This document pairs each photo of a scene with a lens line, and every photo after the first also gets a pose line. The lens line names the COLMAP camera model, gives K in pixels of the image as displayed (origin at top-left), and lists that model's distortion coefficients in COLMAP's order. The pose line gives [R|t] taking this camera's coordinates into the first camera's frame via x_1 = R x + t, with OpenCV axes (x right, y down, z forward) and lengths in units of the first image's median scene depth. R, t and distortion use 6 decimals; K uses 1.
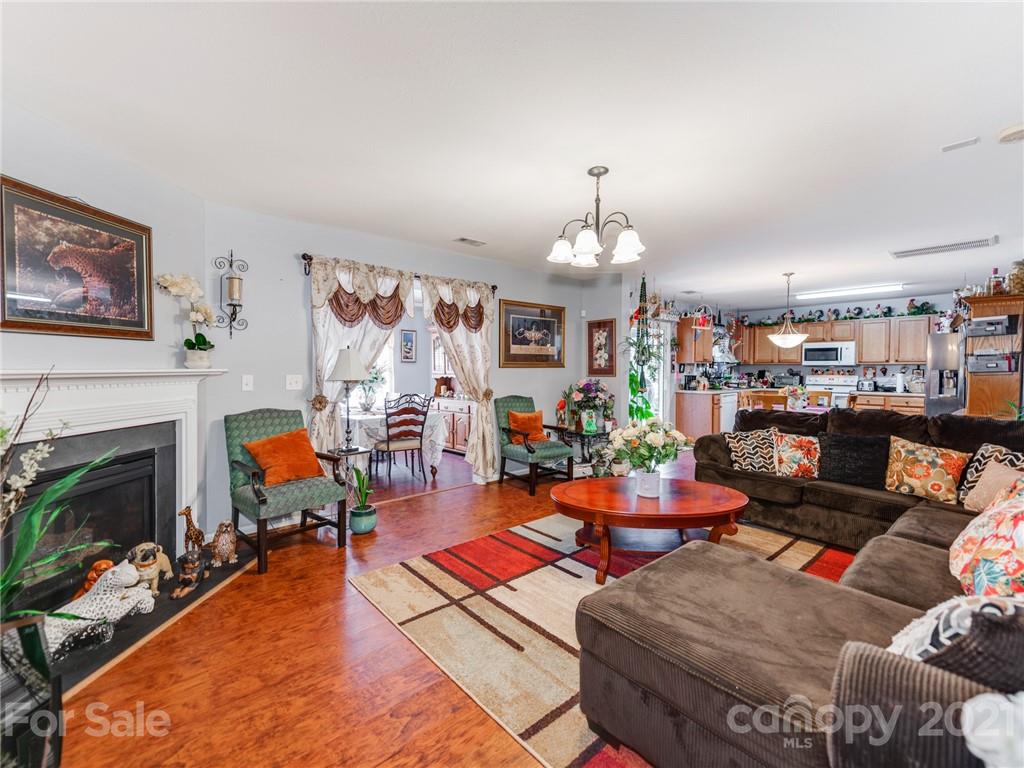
lens RADIAL K [[444.2, 0, 496.4], [0, 444.2, 368.4], [0, 0, 1]] dist [0.018752, -0.000479]
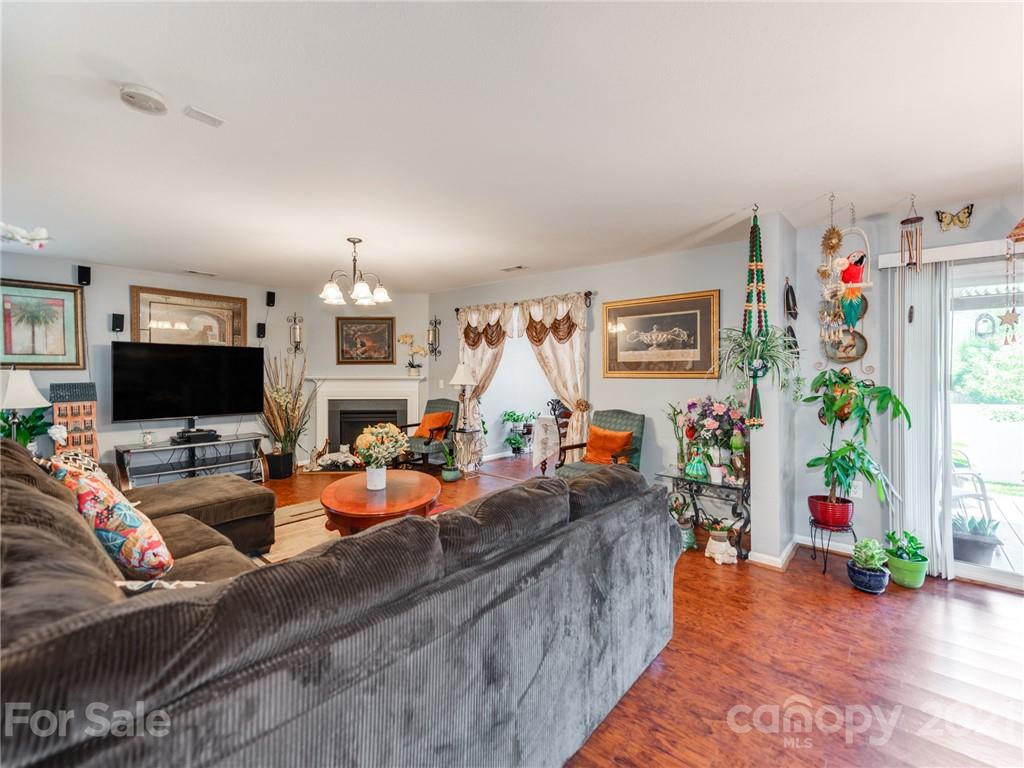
lens RADIAL K [[444.2, 0, 496.4], [0, 444.2, 368.4], [0, 0, 1]] dist [0.018752, -0.000479]
pose [[0.144679, -0.013367, -0.989388, 1.051951], [-0.007731, 0.999863, -0.014639, -0.006498], [0.989448, 0.009767, 0.144556, 0.767470]]
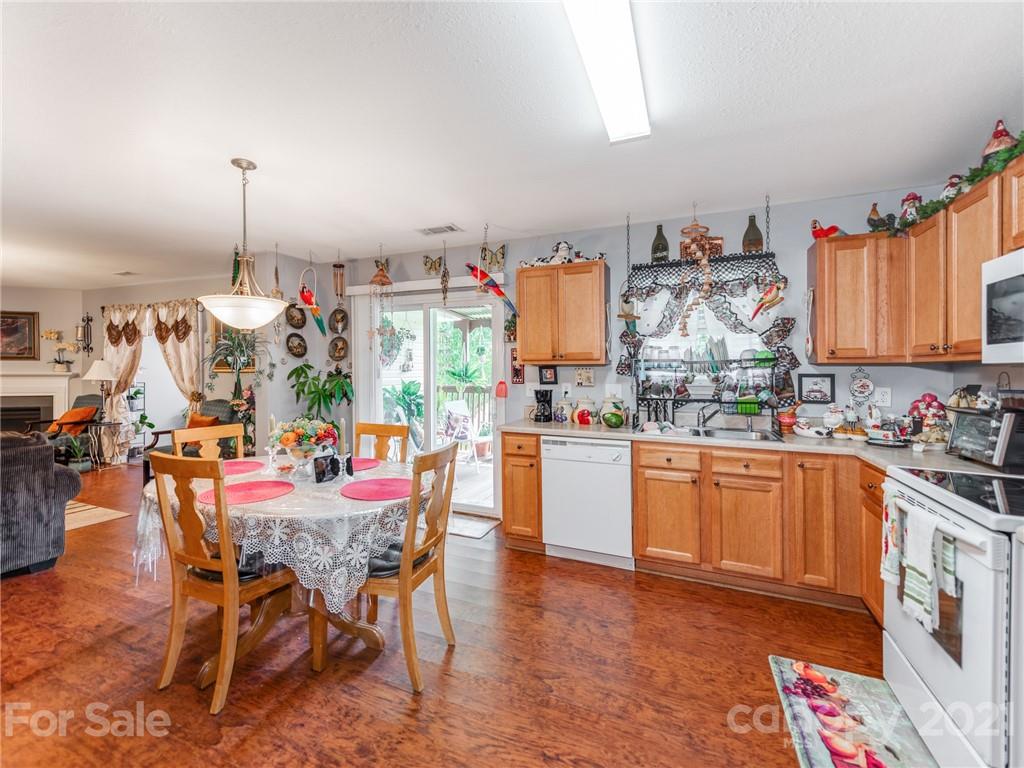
lens RADIAL K [[444.2, 0, 496.4], [0, 444.2, 368.4], [0, 0, 1]] dist [0.018752, -0.000479]
pose [[0.434884, -0.005113, -0.900472, 1.533441], [-0.003327, 0.999968, -0.007285, -0.006614], [0.900481, 0.006164, 0.434853, 1.365213]]
